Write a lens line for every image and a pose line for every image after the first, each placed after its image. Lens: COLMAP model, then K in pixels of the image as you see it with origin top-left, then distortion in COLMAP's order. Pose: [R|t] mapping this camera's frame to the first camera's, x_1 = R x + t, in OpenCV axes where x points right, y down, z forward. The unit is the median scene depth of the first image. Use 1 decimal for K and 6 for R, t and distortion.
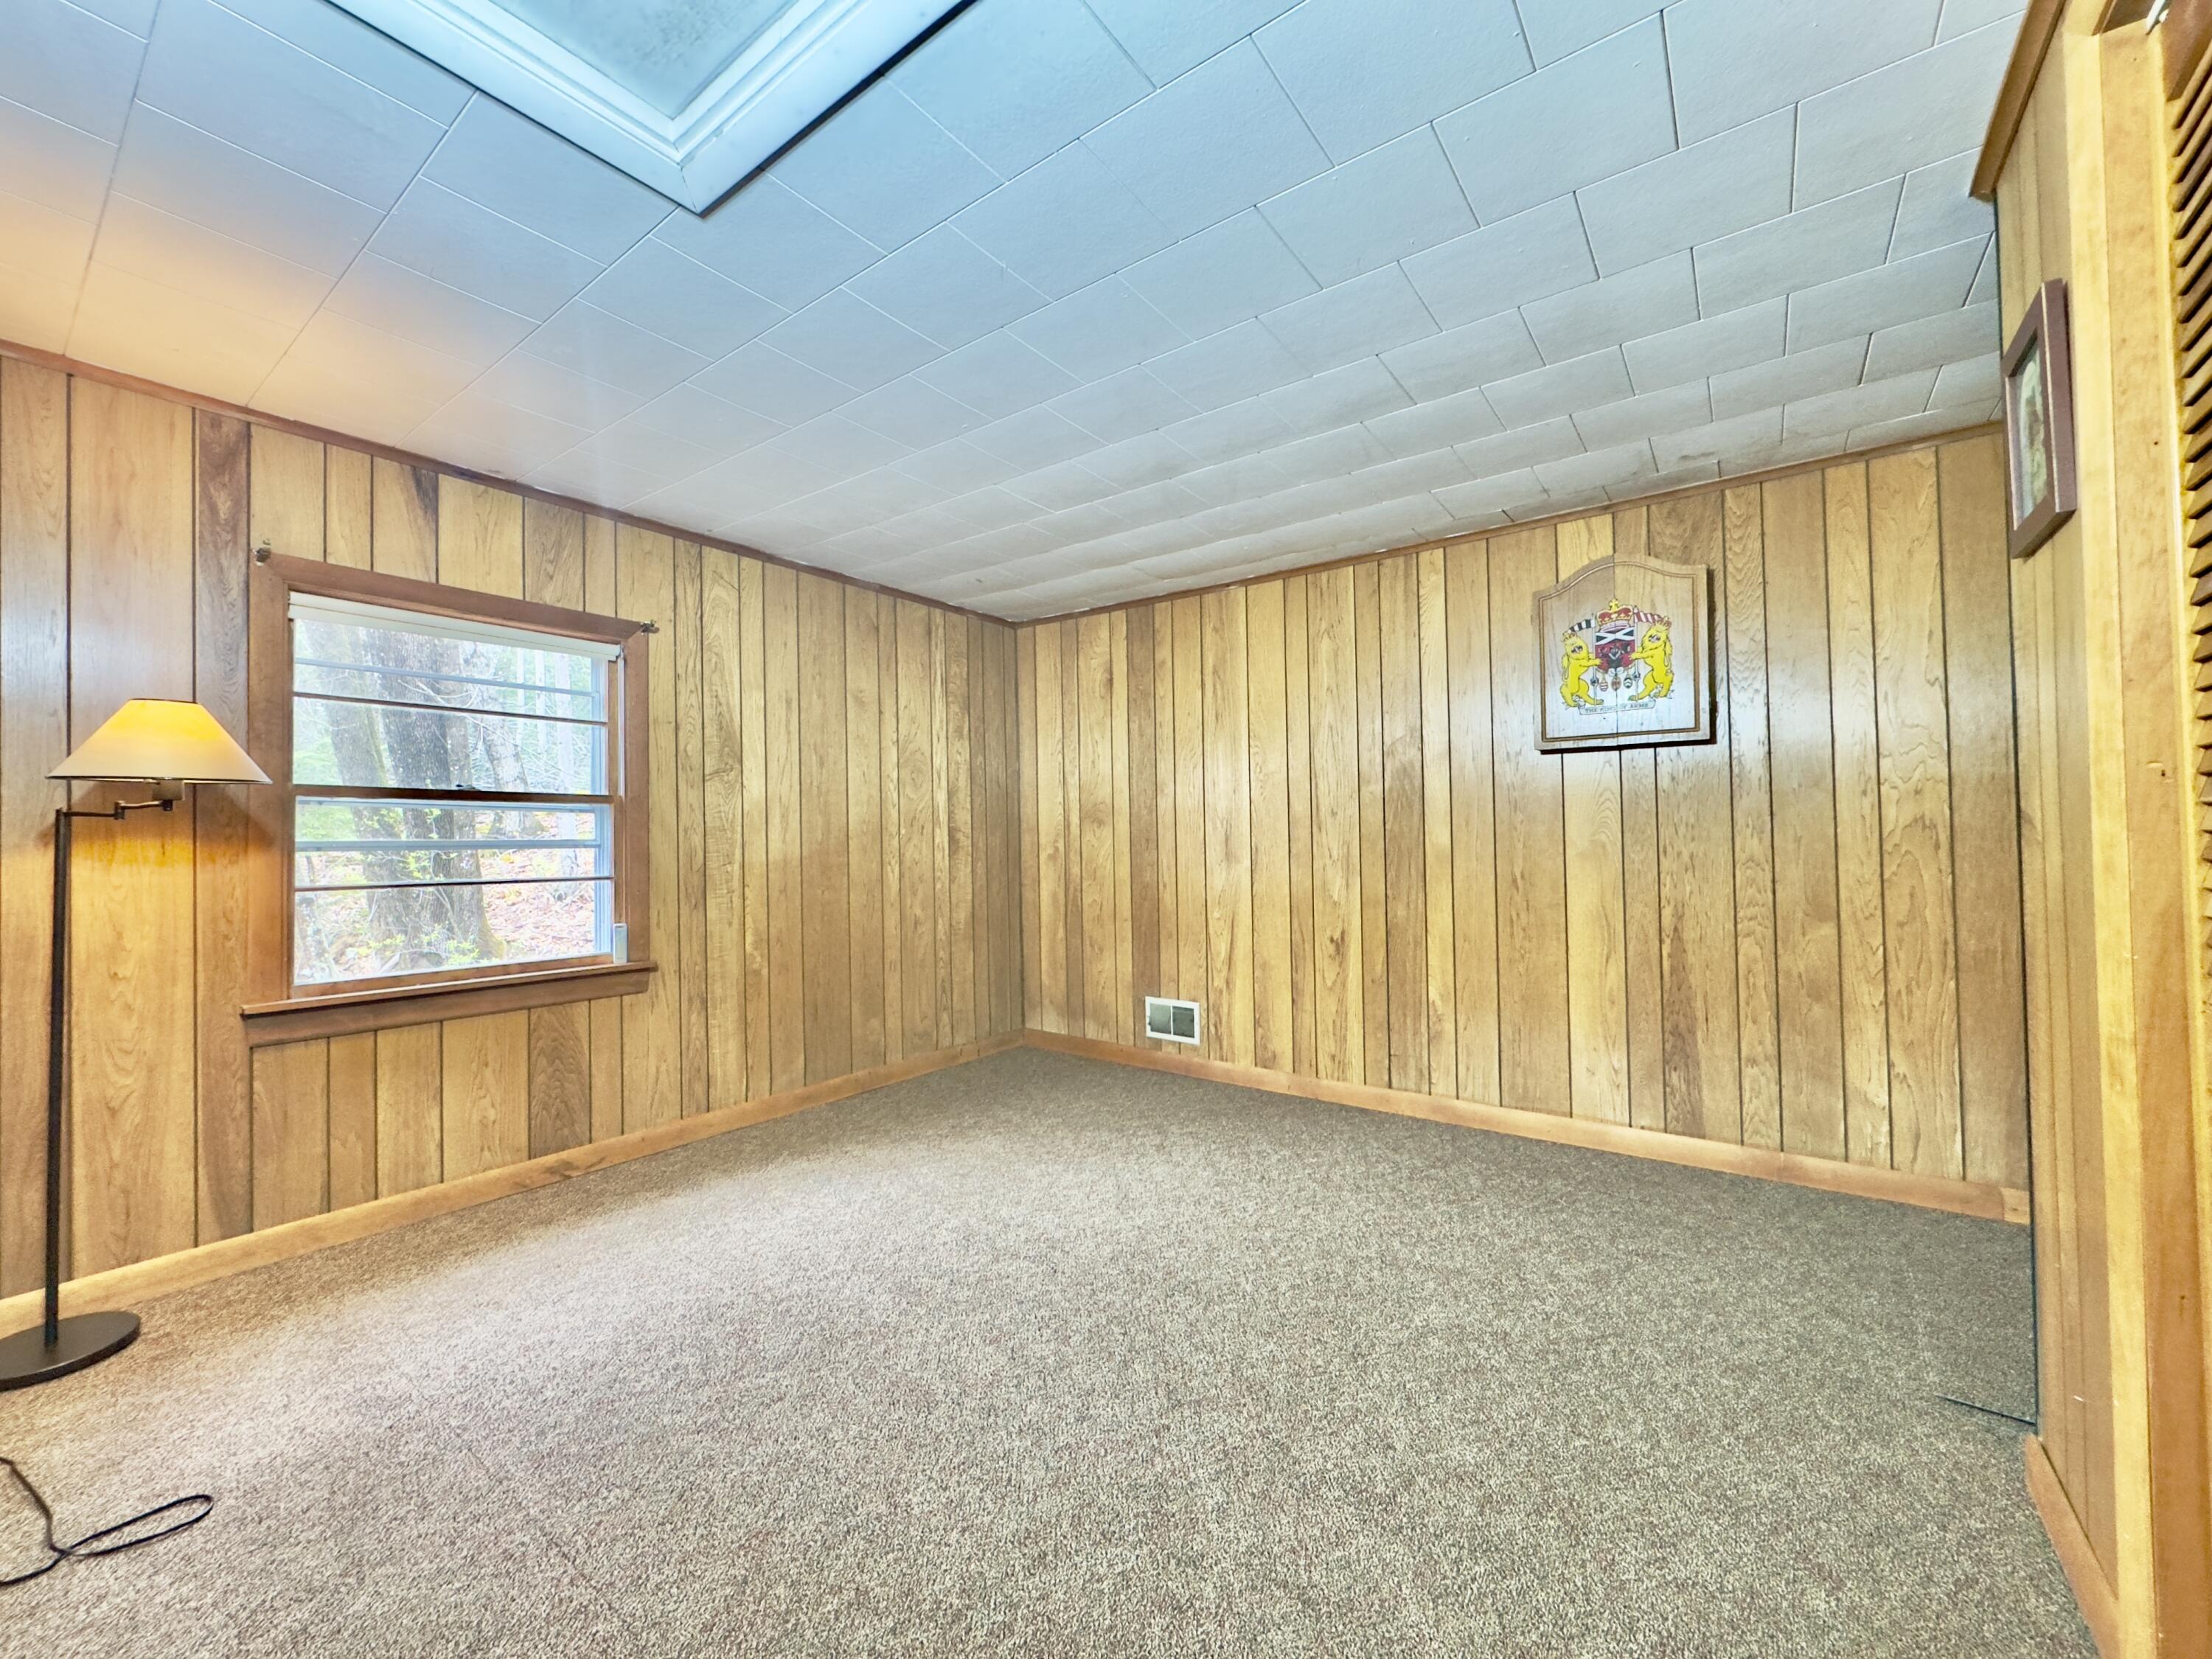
lens RADIAL K [[880.1, 0, 1102.1], [0, 880.1, 829.5], [0, 0, 1]] dist [-0.002976, 0.000006]
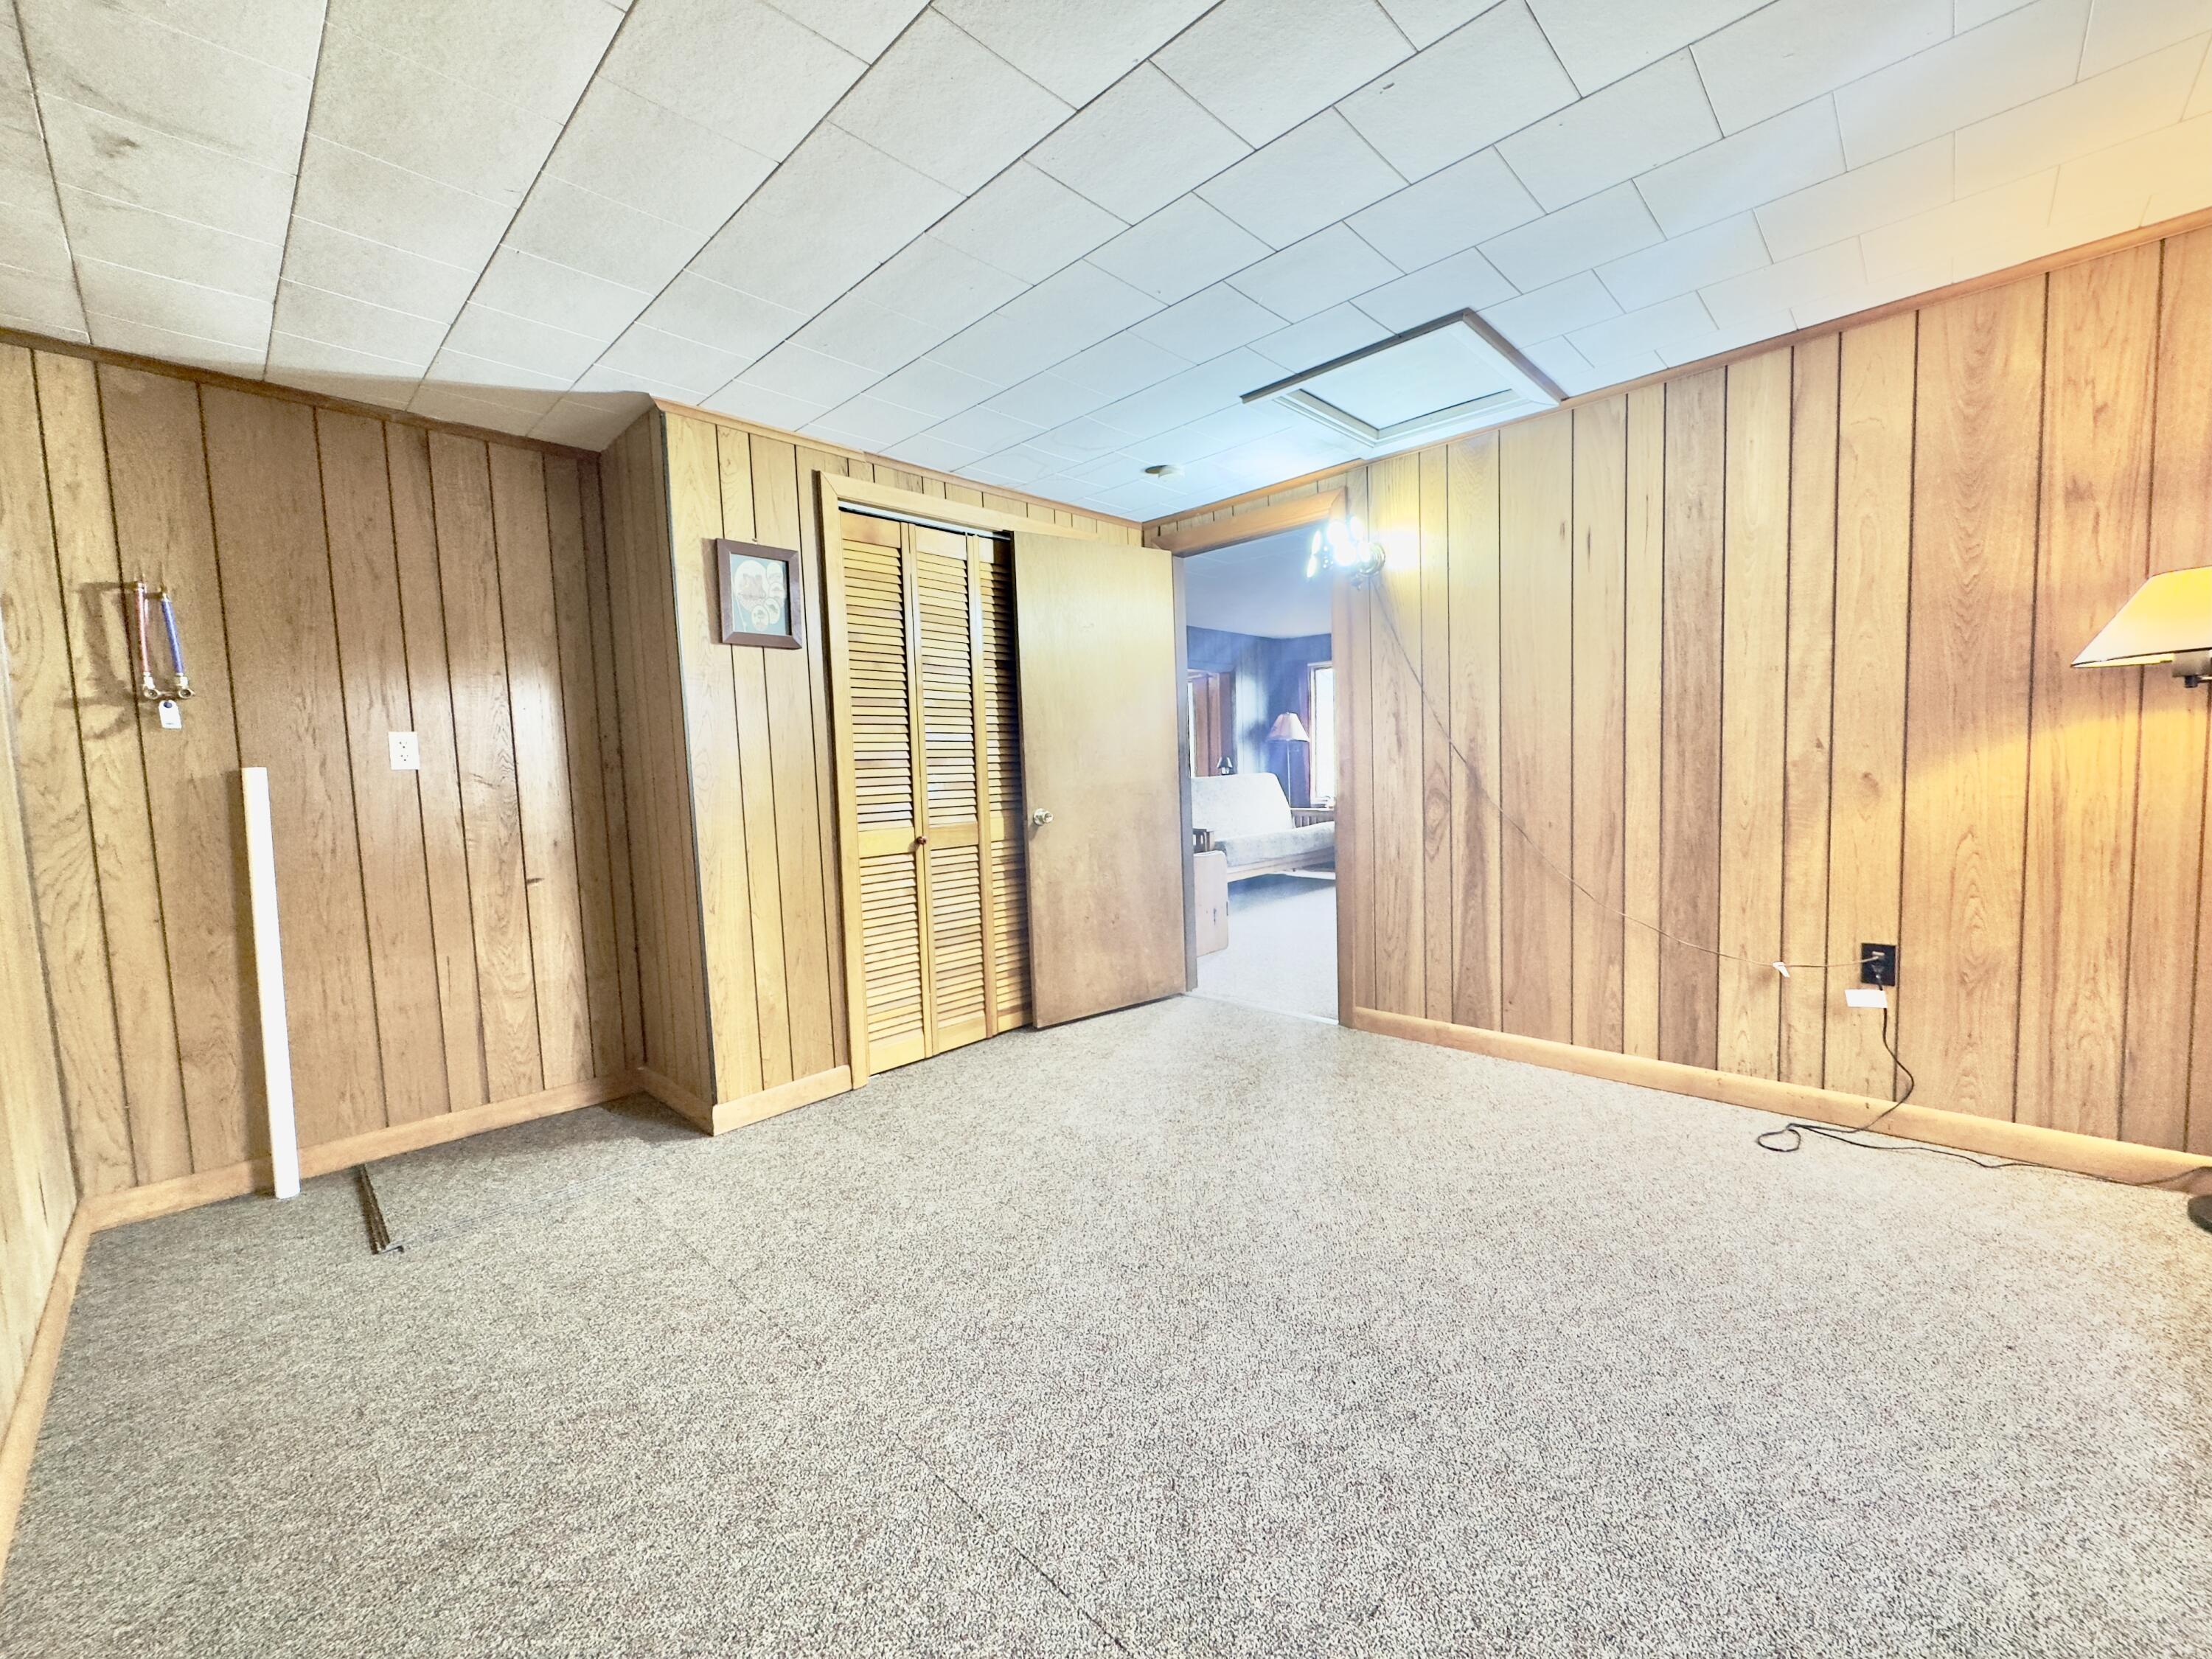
lens RADIAL K [[880.1, 0, 1102.1], [0, 880.1, 829.5], [0, 0, 1]] dist [-0.002976, 0.000006]
pose [[-0.991049, 0.038719, 0.127758, -0.016519], [0.046641, 0.997132, 0.059605, 0.020105], [-0.125084, 0.065031, -0.990013, 2.143202]]
